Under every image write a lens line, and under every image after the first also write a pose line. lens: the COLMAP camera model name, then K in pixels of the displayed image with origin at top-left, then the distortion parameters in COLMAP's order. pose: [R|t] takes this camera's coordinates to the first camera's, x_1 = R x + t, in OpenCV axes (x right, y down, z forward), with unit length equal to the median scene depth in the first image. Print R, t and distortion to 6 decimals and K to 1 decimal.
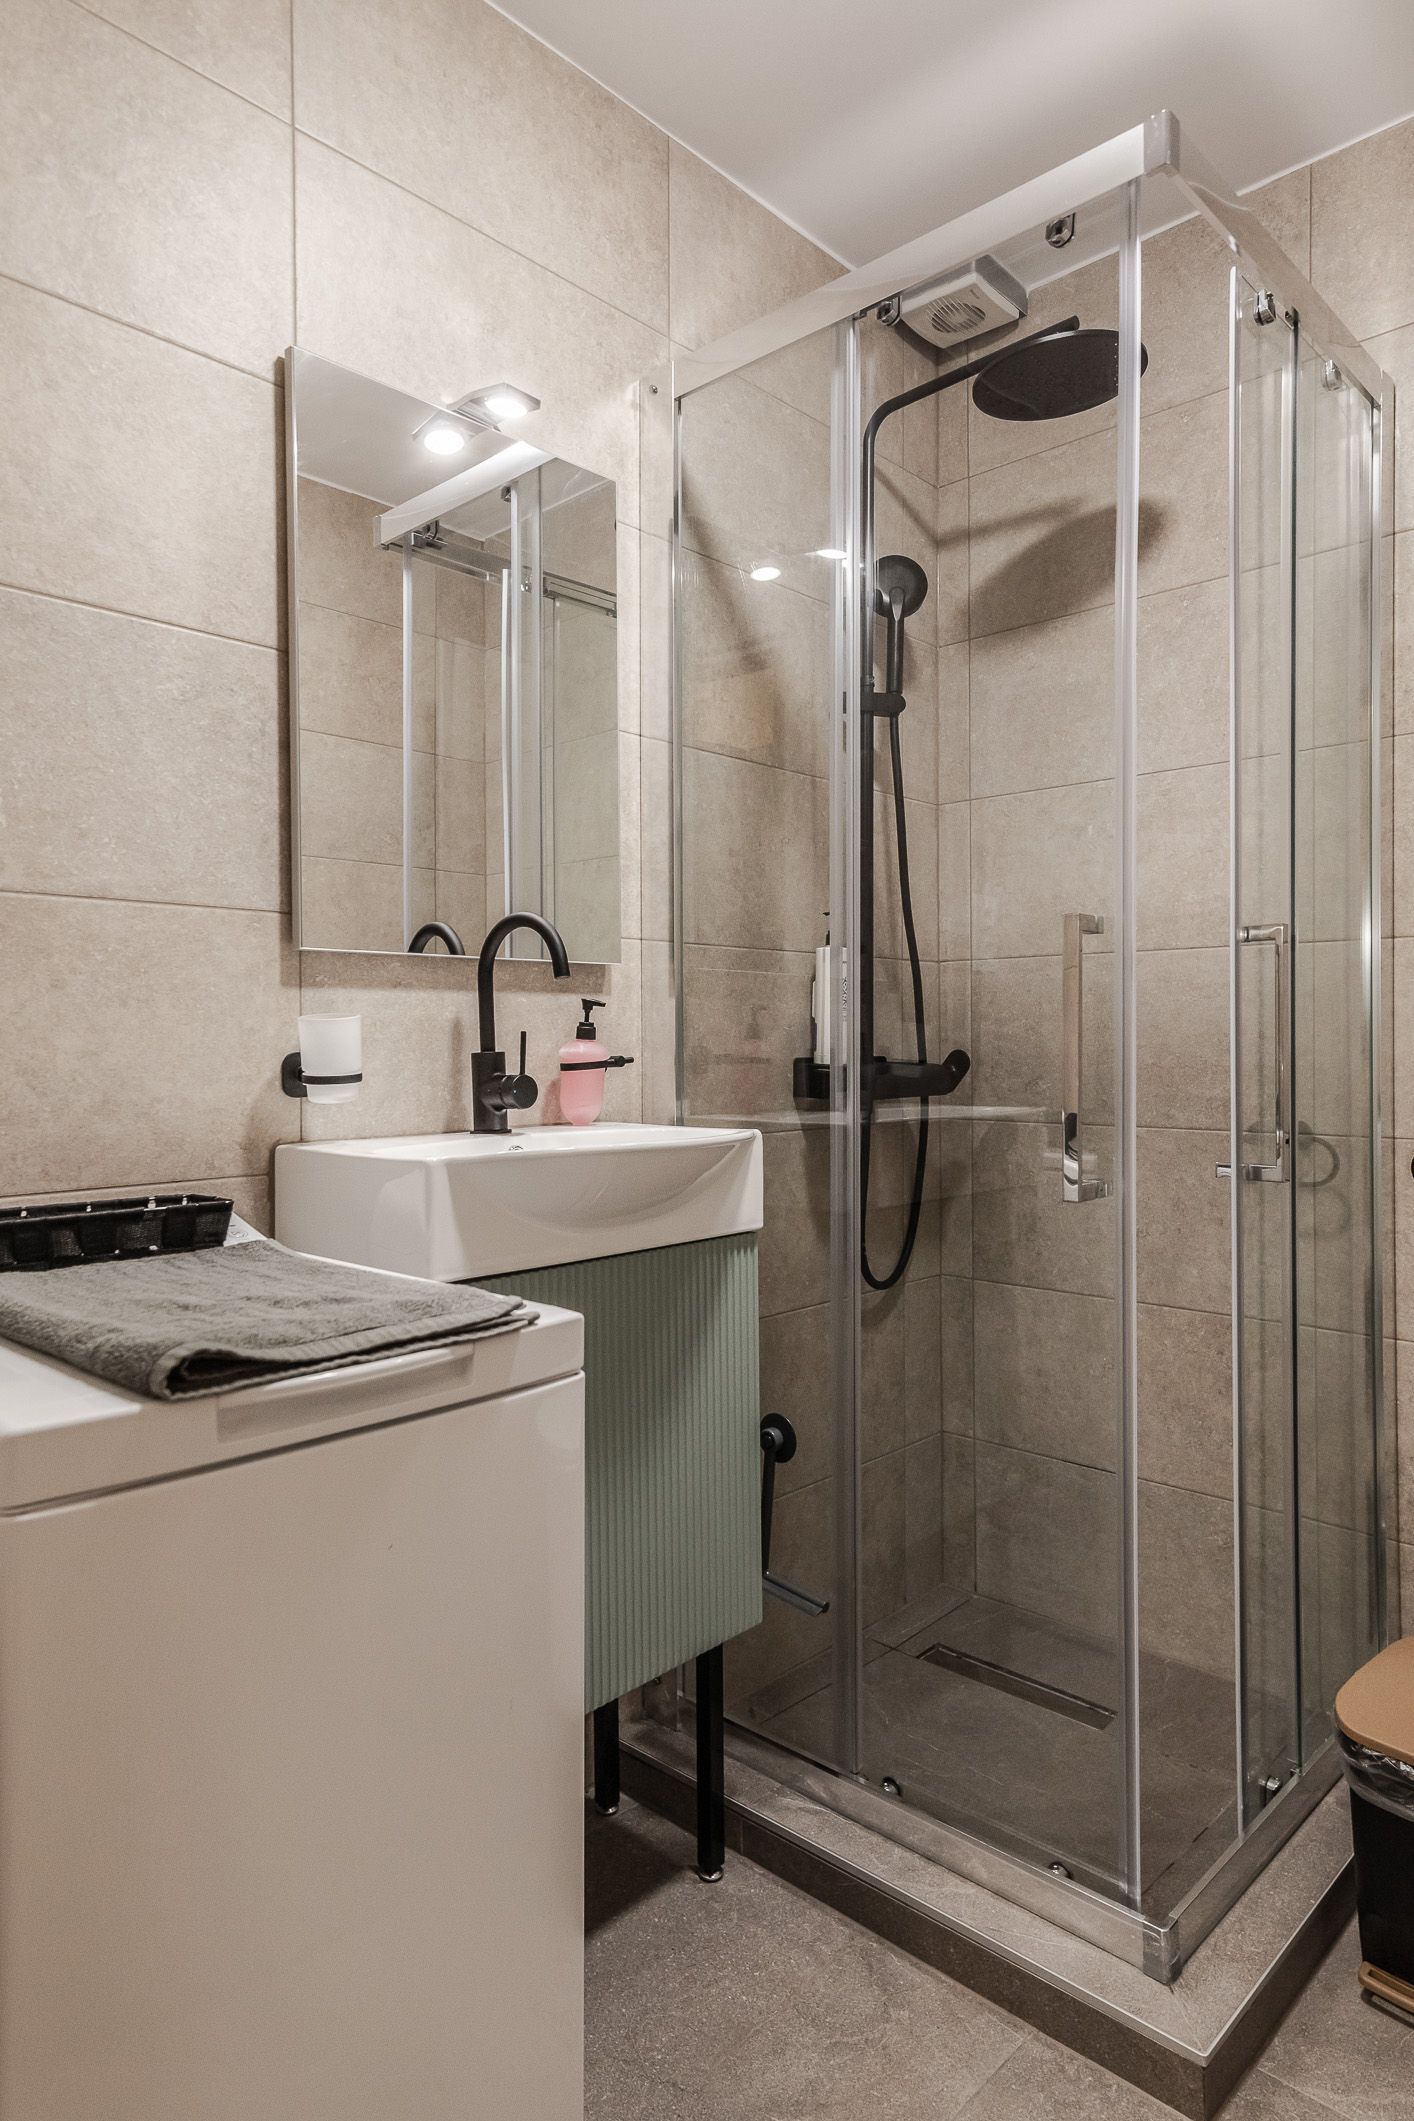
lens RADIAL K [[1186.6, 0, 707.0], [0, 1186.6, 1060.5], [0, 0, 1]] dist [0.005472, 0.001549]
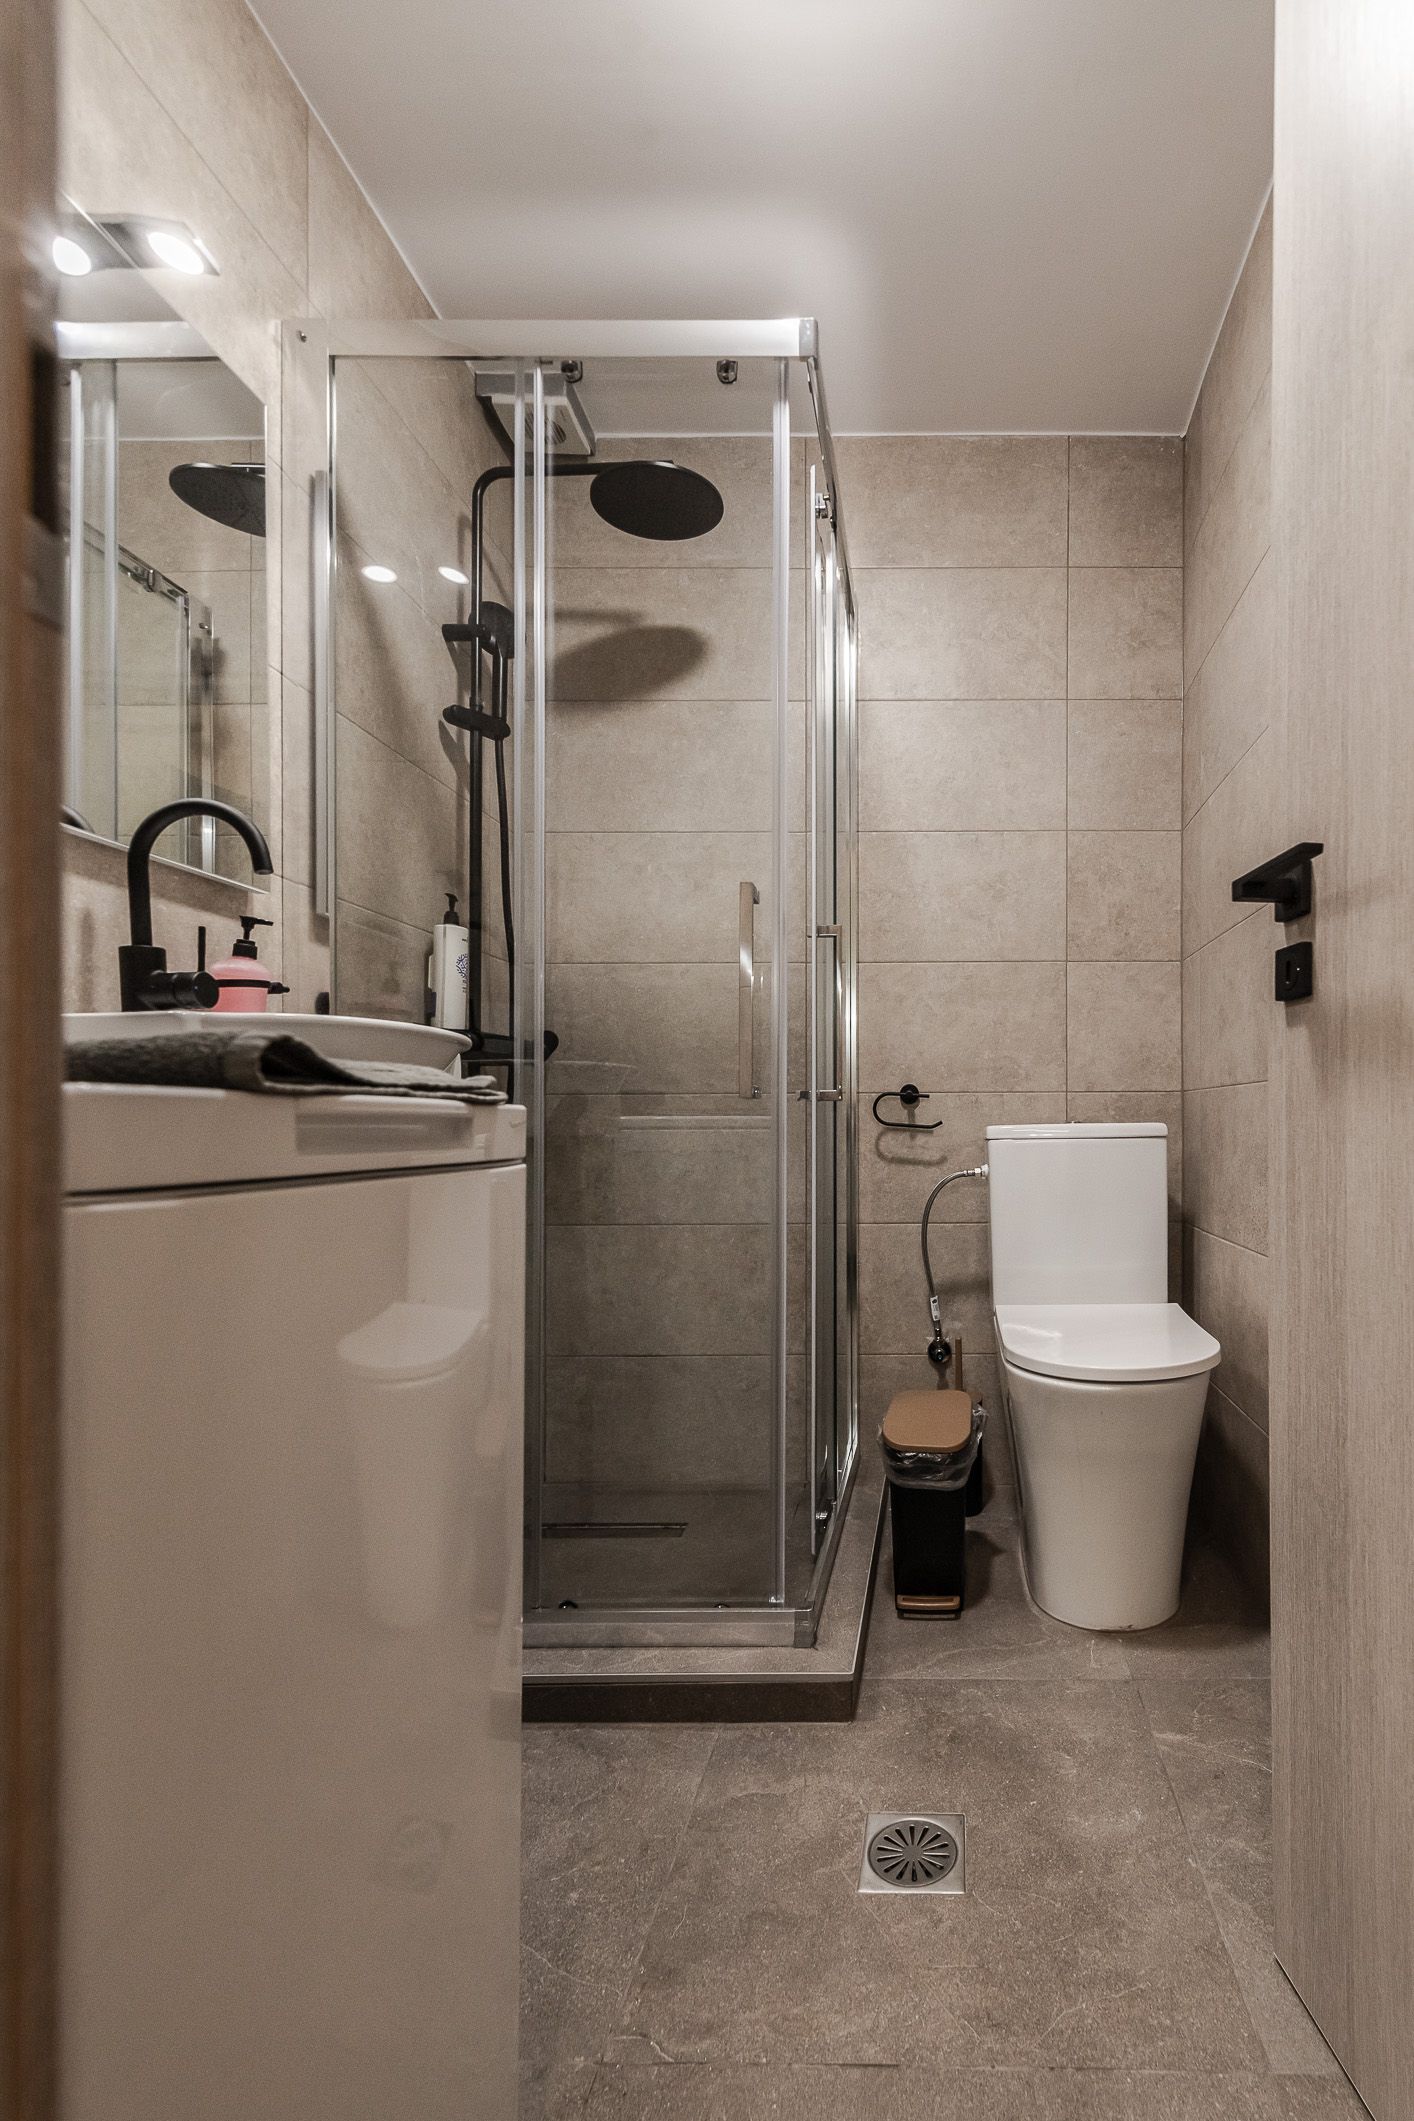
lens RADIAL K [[963.6, 0, 707.4], [0, 963.6, 1208.8], [0, 0, 1]] dist [0.001194, -0.001891]
pose [[0.759862, 0.002924, 0.650078, -0.335810], [-0.003632, 0.999993, -0.000252, 0.191219], [-0.650075, -0.002170, 0.759867, 0.160036]]
